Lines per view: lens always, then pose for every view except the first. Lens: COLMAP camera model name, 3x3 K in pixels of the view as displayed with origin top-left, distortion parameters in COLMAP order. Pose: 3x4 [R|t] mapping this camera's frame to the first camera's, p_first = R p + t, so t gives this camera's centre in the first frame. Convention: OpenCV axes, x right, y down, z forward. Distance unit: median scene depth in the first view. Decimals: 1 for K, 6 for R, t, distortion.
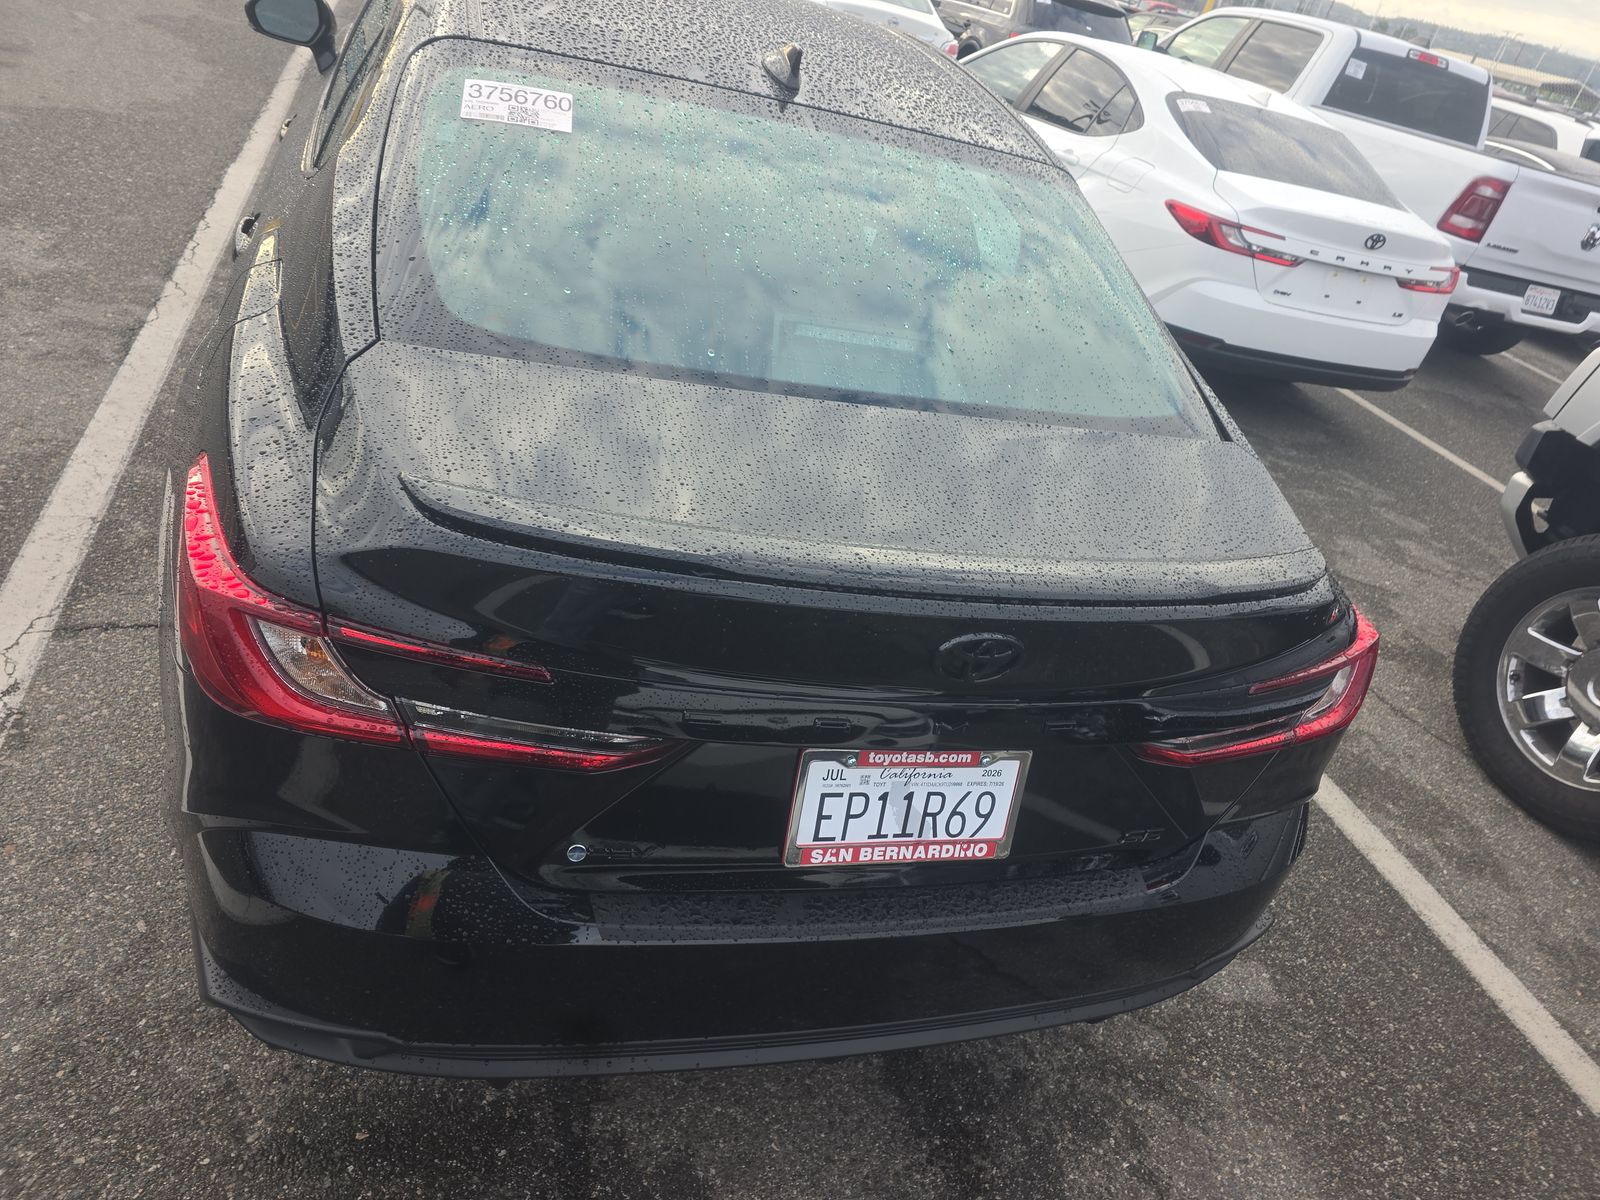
lens RADIAL K [[1074.3, 0, 800.0], [0, 1074.3, 600.0], [0, 0, 1]] dist [0.055876, -0.055095]
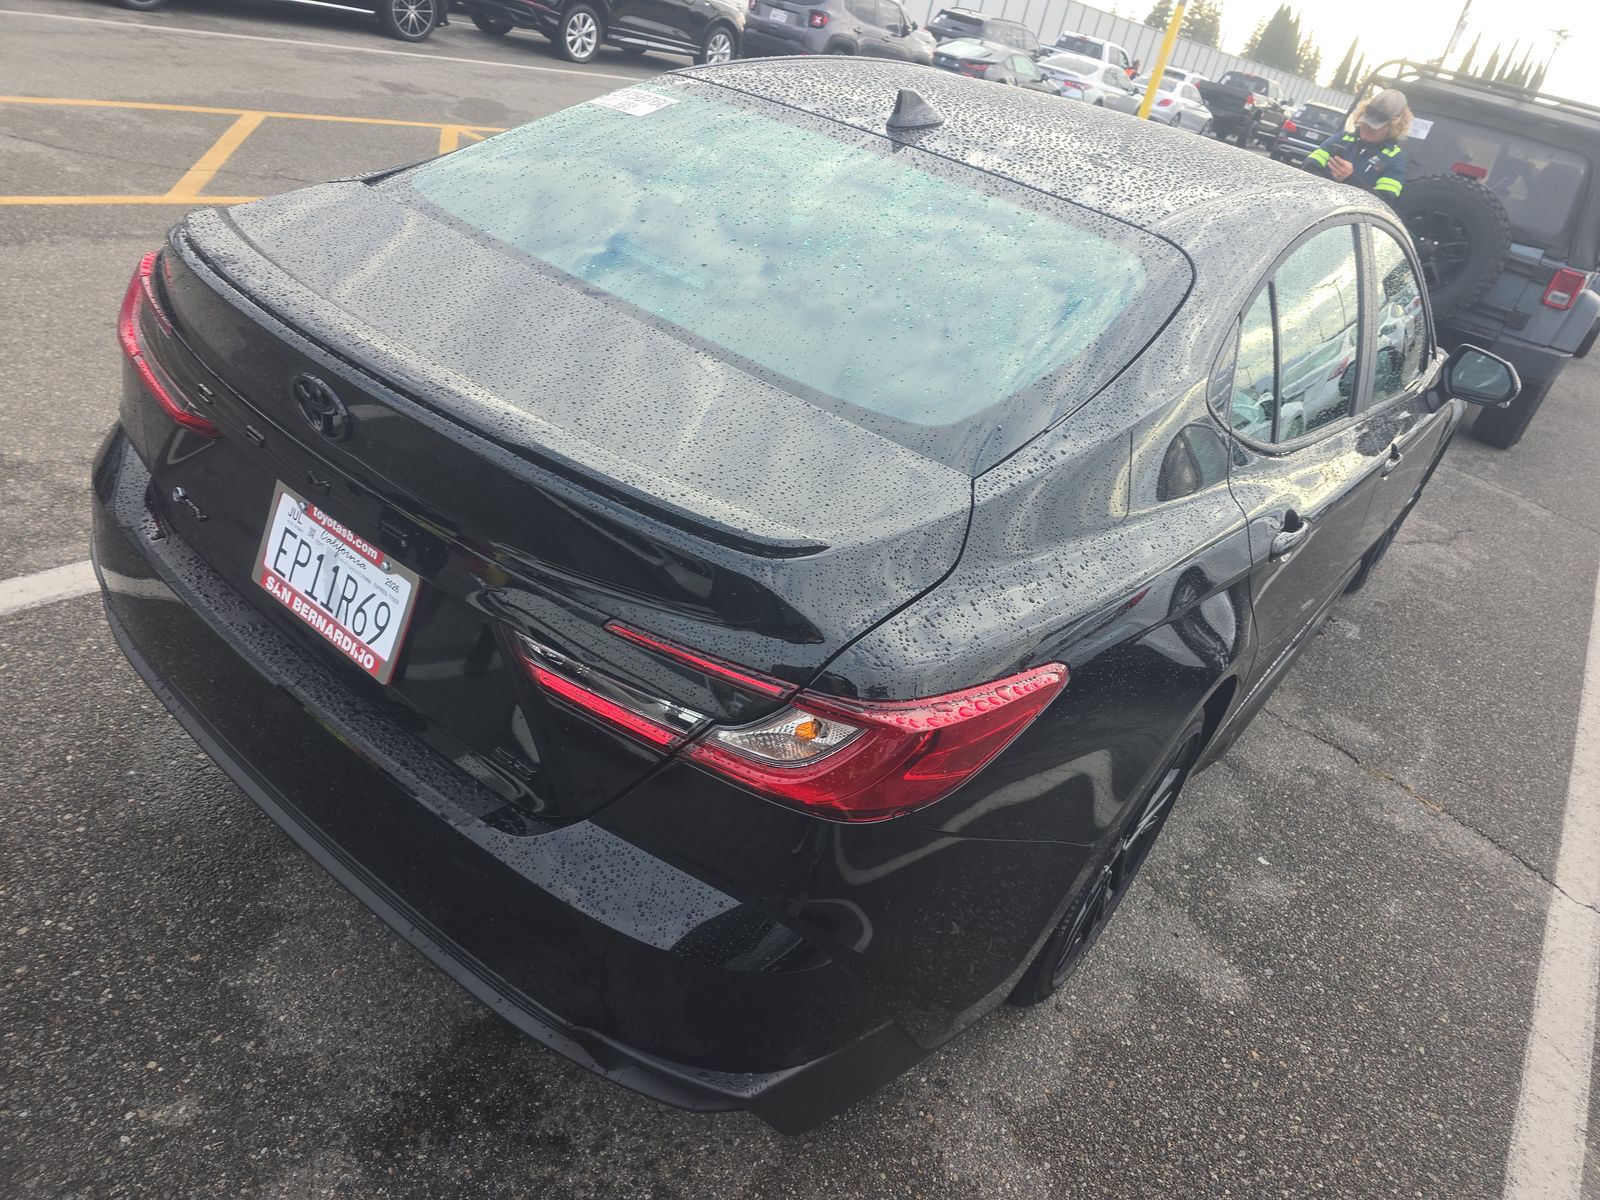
lens RADIAL K [[1074.3, 0, 800.0], [0, 1074.3, 600.0], [0, 0, 1]] dist [0.055876, -0.055095]
pose [[0.613470, 0.293829, -0.733021, 1.165340], [-0.483712, 0.873518, -0.054675, 0.043359], [0.624241, 0.388113, 0.678005, 0.557792]]
